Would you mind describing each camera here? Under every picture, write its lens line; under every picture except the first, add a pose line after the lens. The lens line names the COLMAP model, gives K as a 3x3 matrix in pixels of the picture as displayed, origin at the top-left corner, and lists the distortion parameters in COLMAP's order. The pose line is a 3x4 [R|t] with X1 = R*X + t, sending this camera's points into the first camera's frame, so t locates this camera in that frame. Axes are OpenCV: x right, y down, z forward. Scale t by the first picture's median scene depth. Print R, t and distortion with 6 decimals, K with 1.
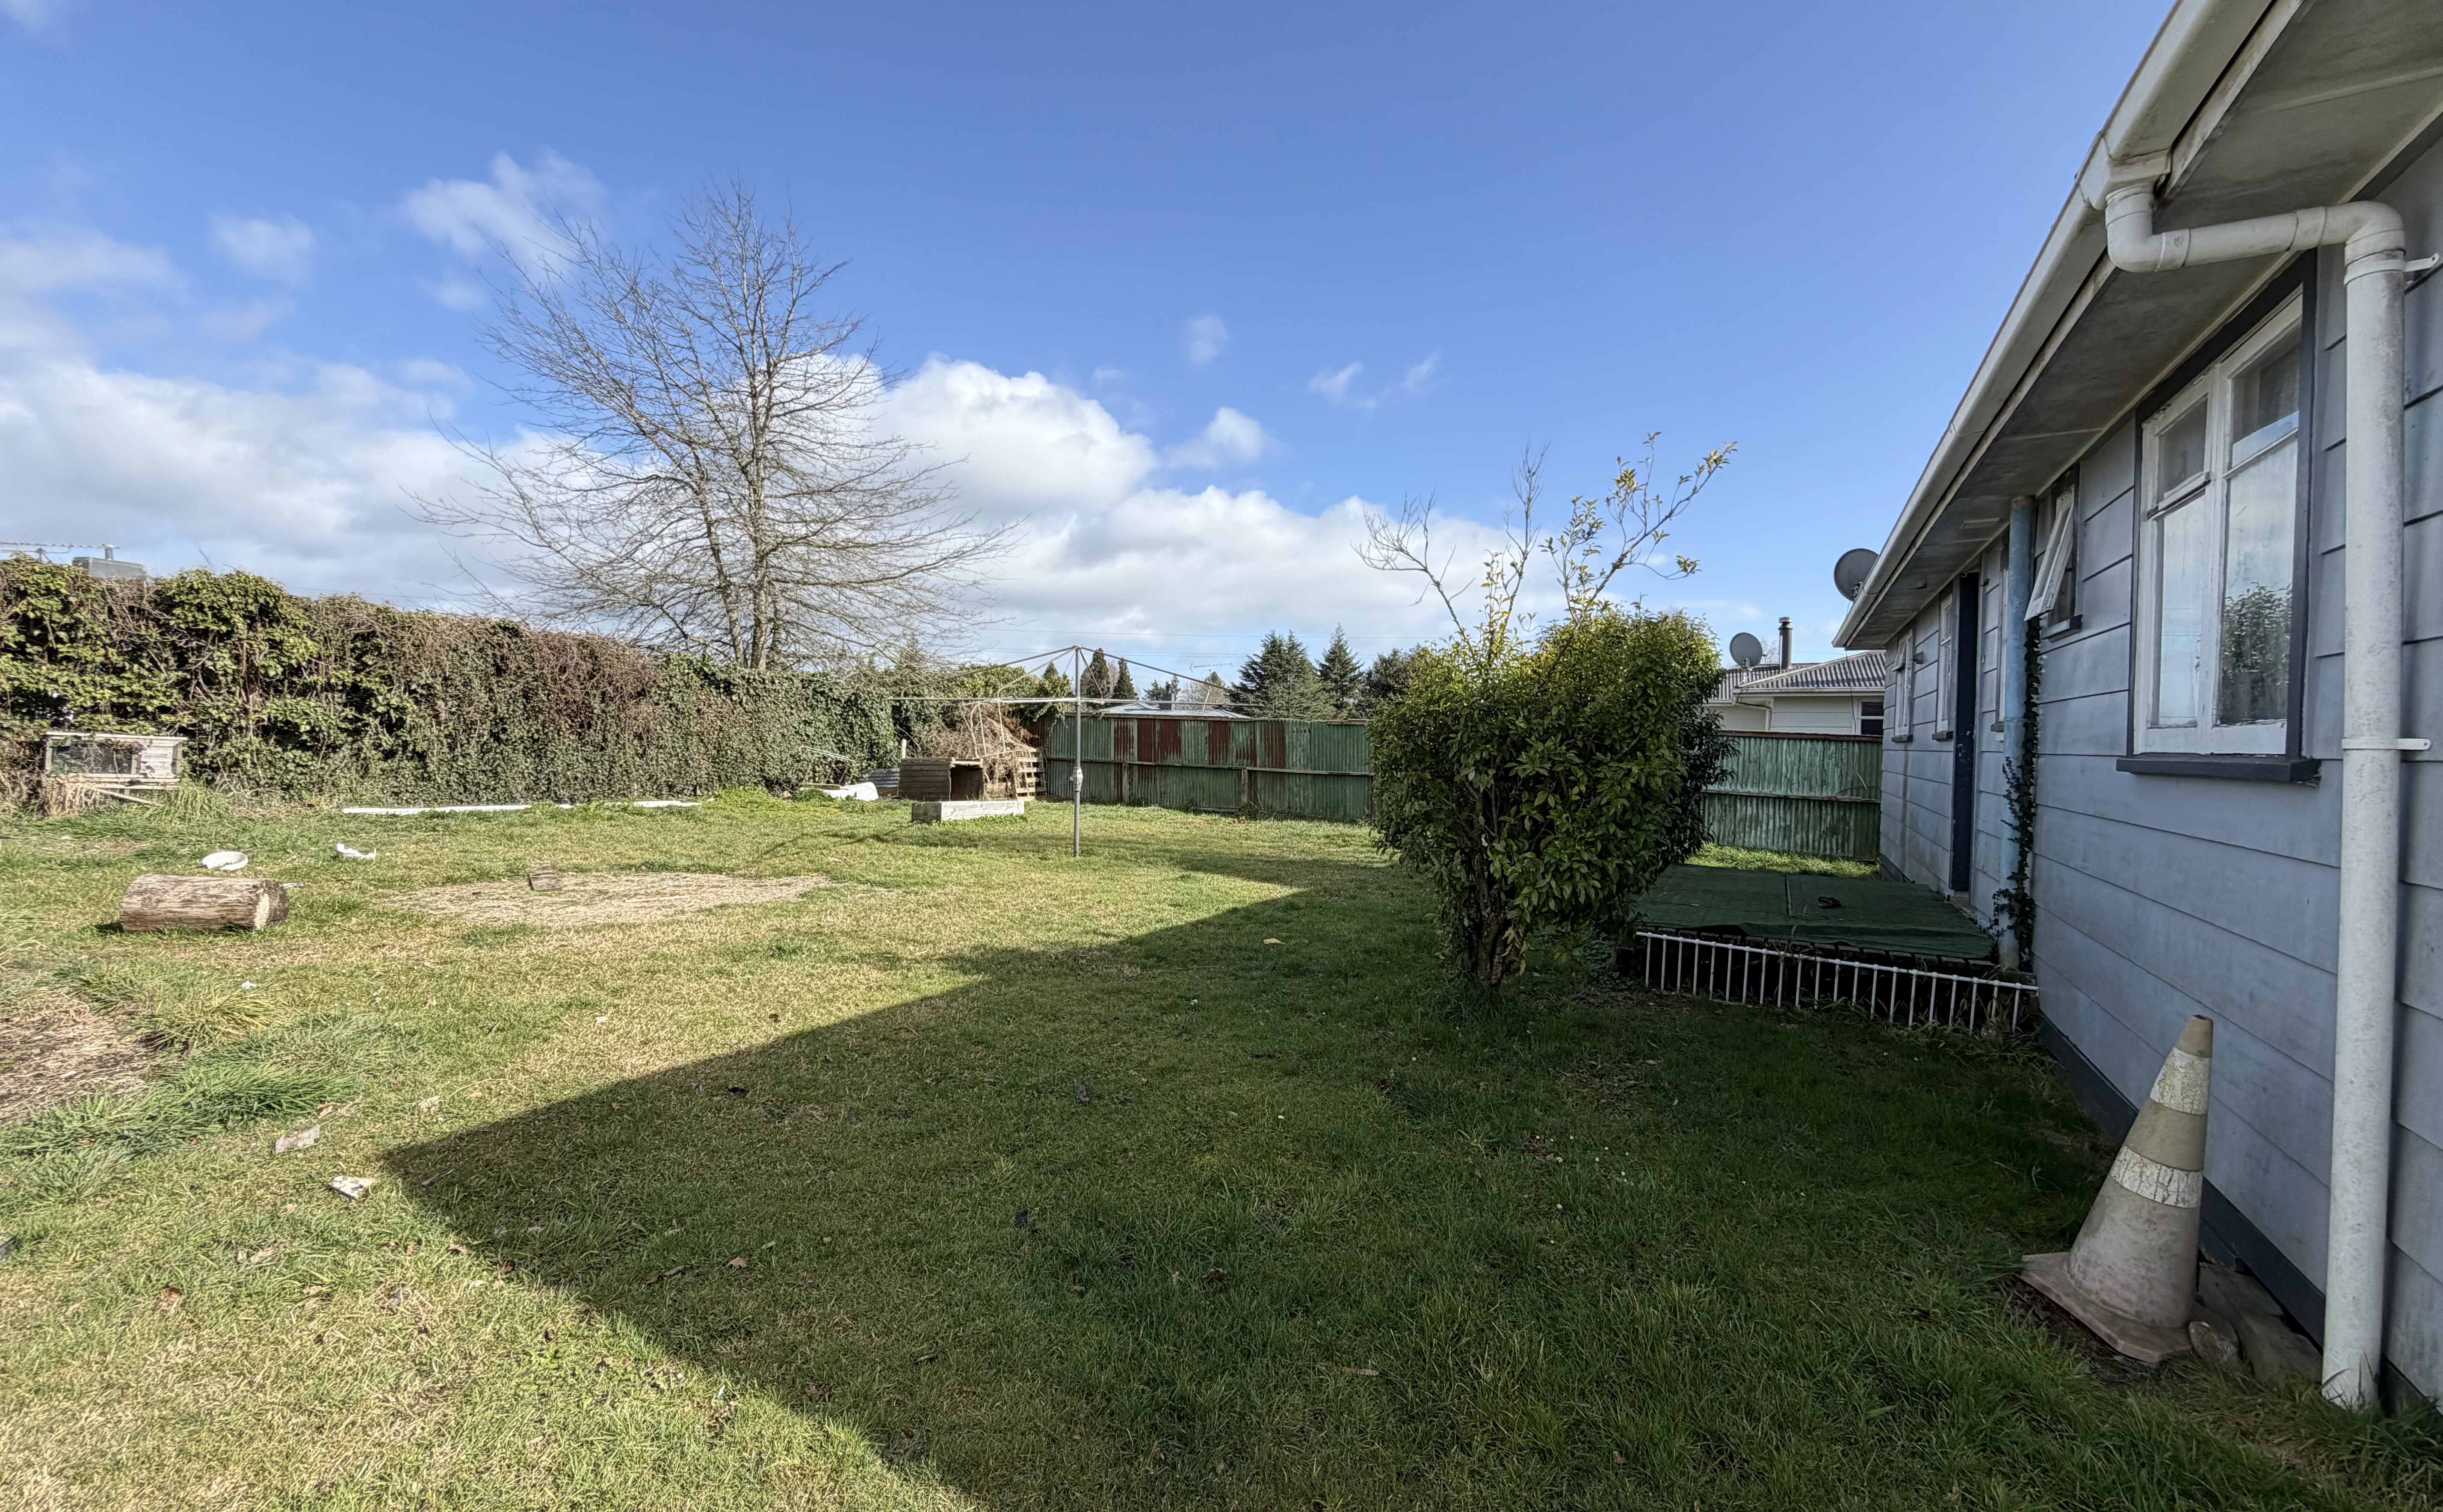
lens RADIAL K [[949.9, 0, 1221.5], [0, 949.9, 756.0], [0, 0, 1]] dist [0.000691, 0.000051]
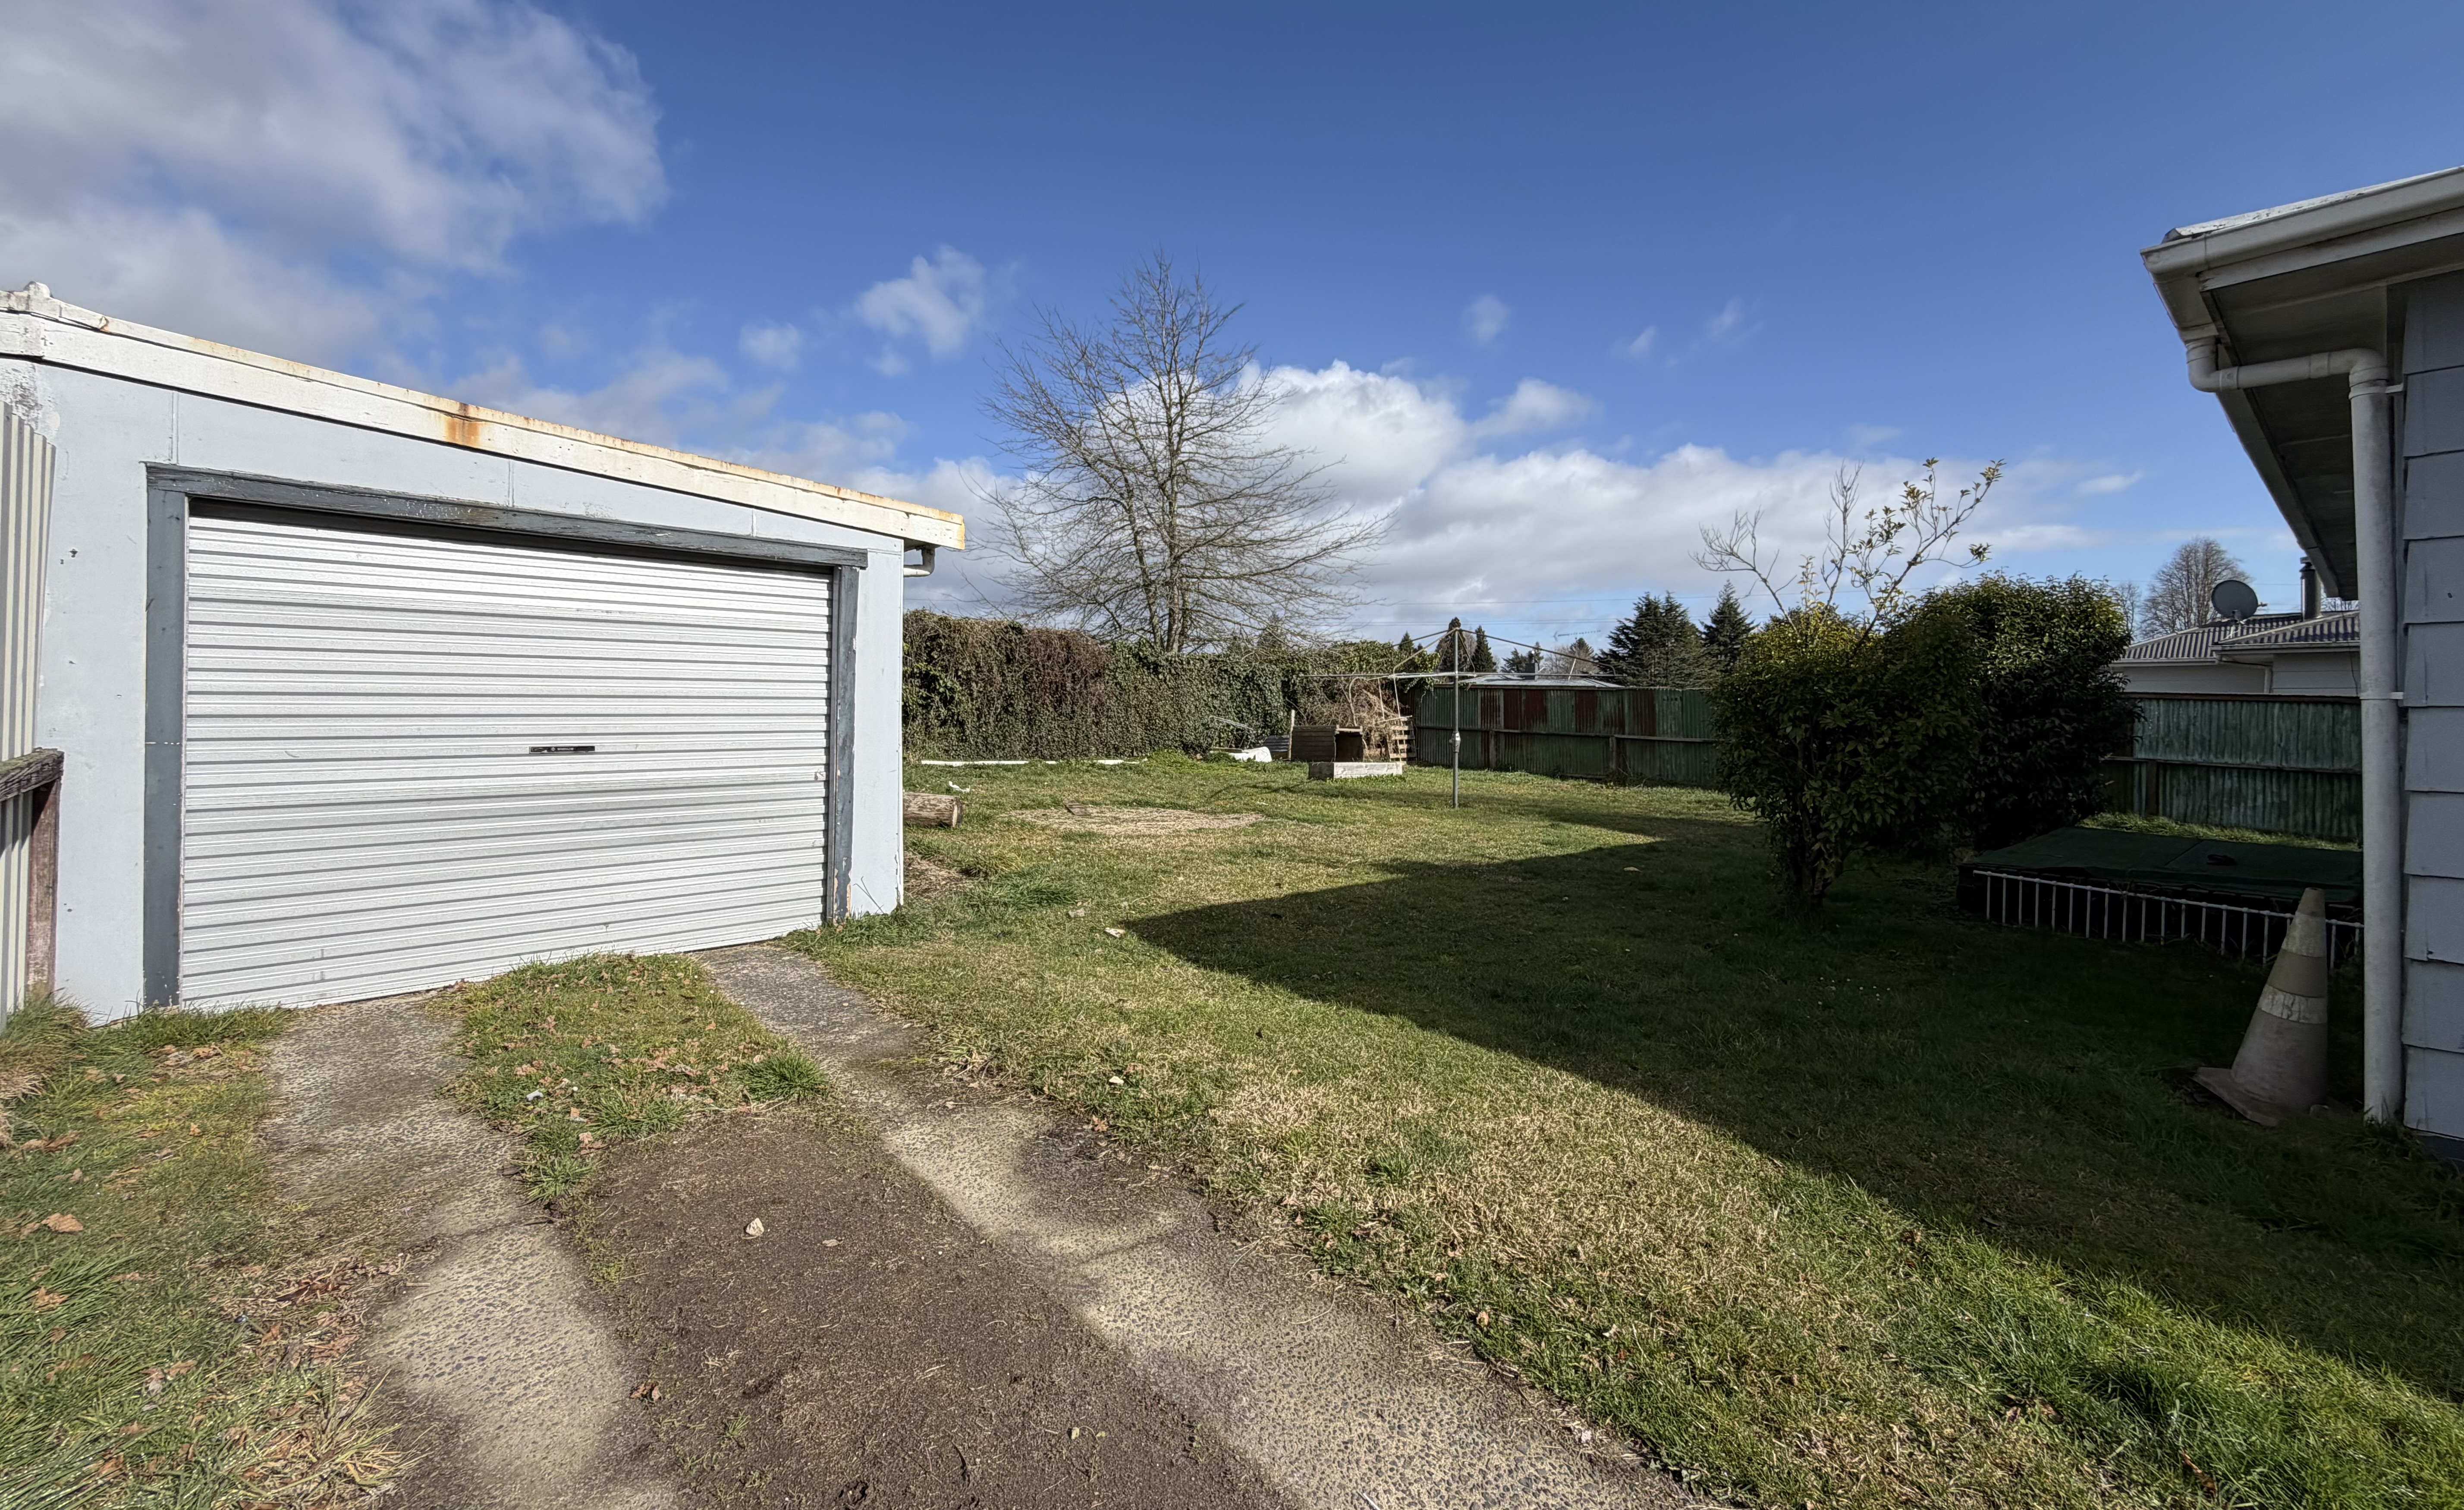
lens RADIAL K [[953.9, 0, 1231.8], [0, 953.9, 697.8], [0, 0, 1]] dist [-0.000022, 0.000055]
pose [[0.936242, -0.010436, -0.351201, 0.001673], [-0.000532, 0.999516, -0.031119, 0.004011], [0.351355, 0.029321, 0.935783, -0.111441]]
